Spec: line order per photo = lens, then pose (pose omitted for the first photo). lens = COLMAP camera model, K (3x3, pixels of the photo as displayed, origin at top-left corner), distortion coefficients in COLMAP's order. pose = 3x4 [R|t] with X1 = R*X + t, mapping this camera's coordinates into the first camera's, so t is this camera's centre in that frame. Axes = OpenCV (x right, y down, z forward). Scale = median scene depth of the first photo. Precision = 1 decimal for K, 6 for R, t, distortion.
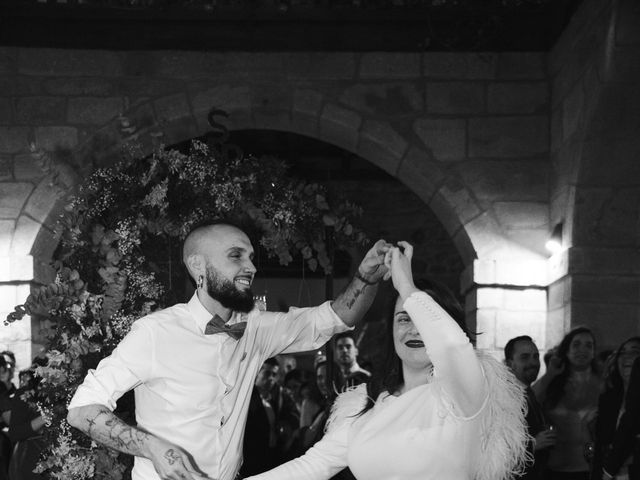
lens RADIAL K [[4170.4, 0, 320.0], [0, 4170.4, 240.0], [0, 0, 1]] dist [4.596654, -16.750240]
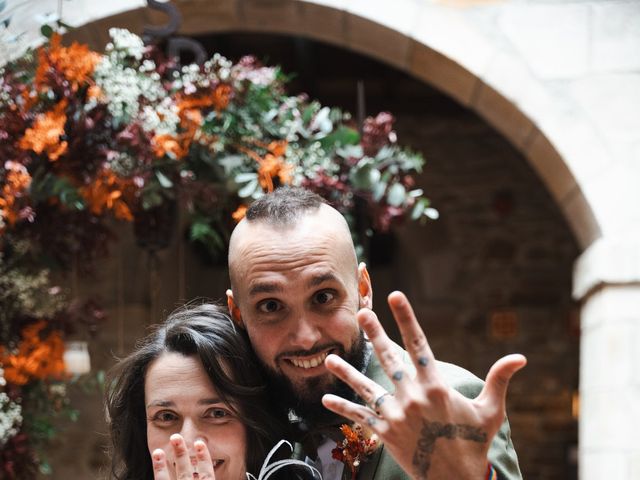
lens RADIAL K [[4170.4, 0, 320.0], [0, 4170.4, 240.0], [0, 0, 1]] dist [4.596654, -16.750240]
pose [[0.999905, -0.009107, -0.010357, 0.002208], [0.009174, 0.999937, 0.006408, 0.000388], [0.010298, -0.006502, 0.999926, 0.425535]]
